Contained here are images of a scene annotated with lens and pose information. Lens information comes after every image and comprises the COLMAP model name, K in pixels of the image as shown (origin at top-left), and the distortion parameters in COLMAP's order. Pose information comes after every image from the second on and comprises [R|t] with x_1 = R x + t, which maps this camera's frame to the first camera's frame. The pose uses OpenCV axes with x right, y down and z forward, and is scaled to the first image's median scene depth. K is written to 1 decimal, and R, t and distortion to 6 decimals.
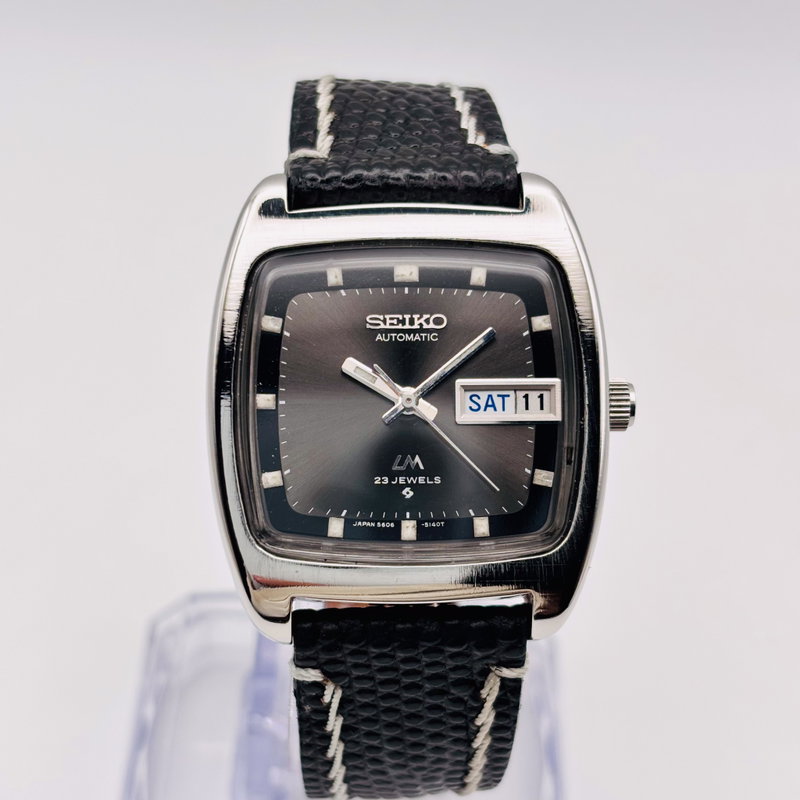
lens RADIAL K [[1673.9, 0, 393.5], [0, 1673.9, 408.4], [0, 0, 1]] dist [0.424877, 0.000000]
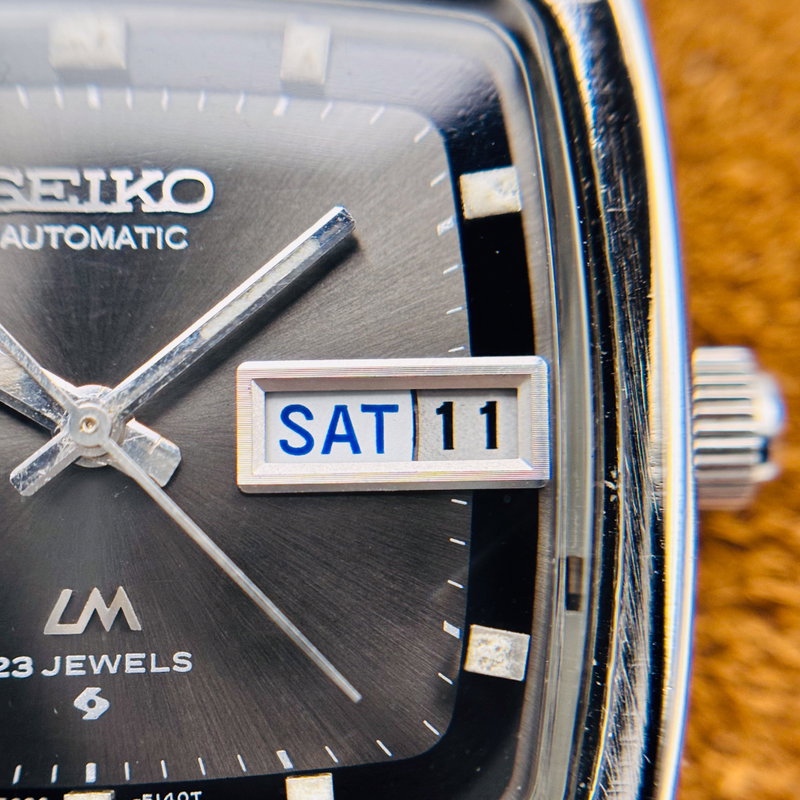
lens RADIAL K [[1673.9, 0, 309.7], [0, 1673.9, 402.0], [0, 0, 1]] dist [0.424877, 0.000000]
pose [[0.999870, -0.003552, -0.015706, 0.056652], [0.003629, 0.999981, 0.004898, -0.010661], [0.015688, -0.004954, 0.999865, 0.656484]]
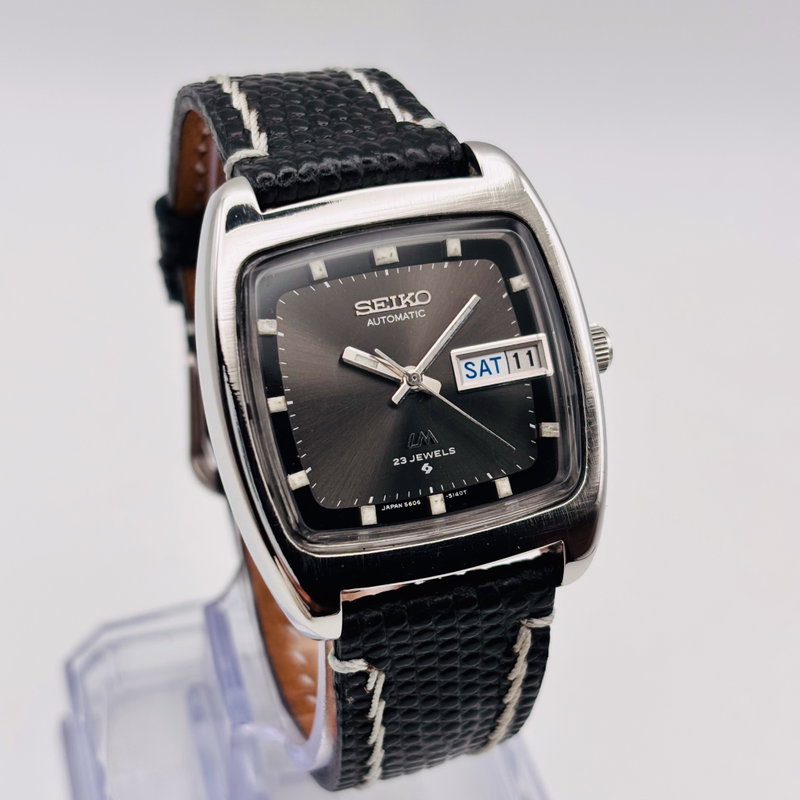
lens RADIAL K [[1673.9, 0, 395.4], [0, 1673.9, 396.7], [0, 0, 1]] dist [0.424877, 0.000000]
pose [[0.957687, -0.175809, 0.227875, -0.231285], [0.175214, 0.984262, 0.023000, -0.018875], [-0.228332, 0.017900, 0.973419, 0.015179]]
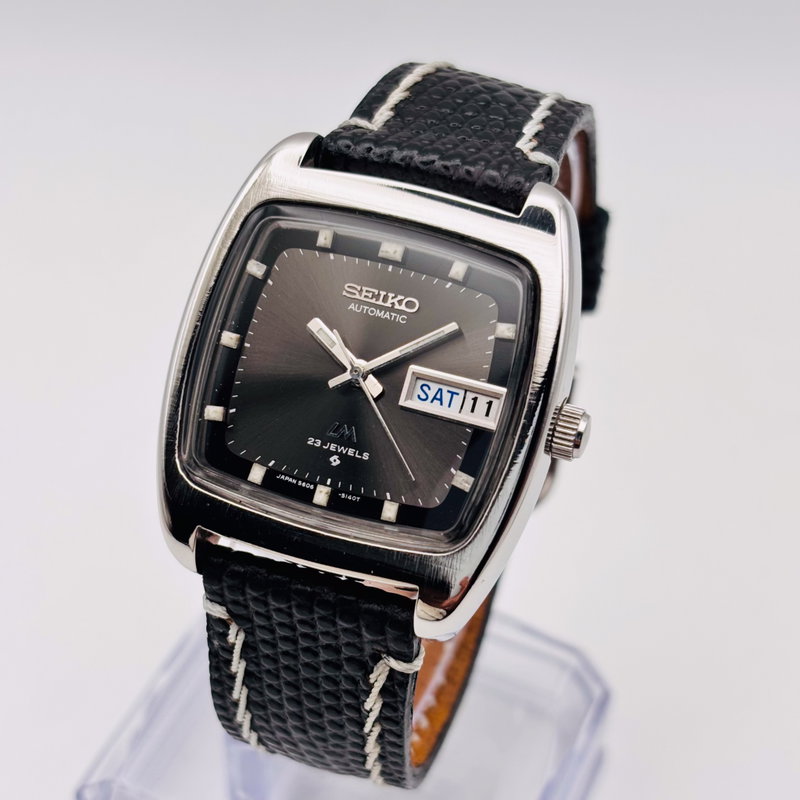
lens RADIAL K [[1673.9, 0, 394.6], [0, 1673.9, 402.7], [0, 0, 1]] dist [0.424877, 0.000000]
pose [[0.925712, 0.249691, -0.284100, 0.318022], [-0.256890, 0.966363, 0.012270, -0.005074], [0.277607, 0.061623, 0.958716, 0.035837]]
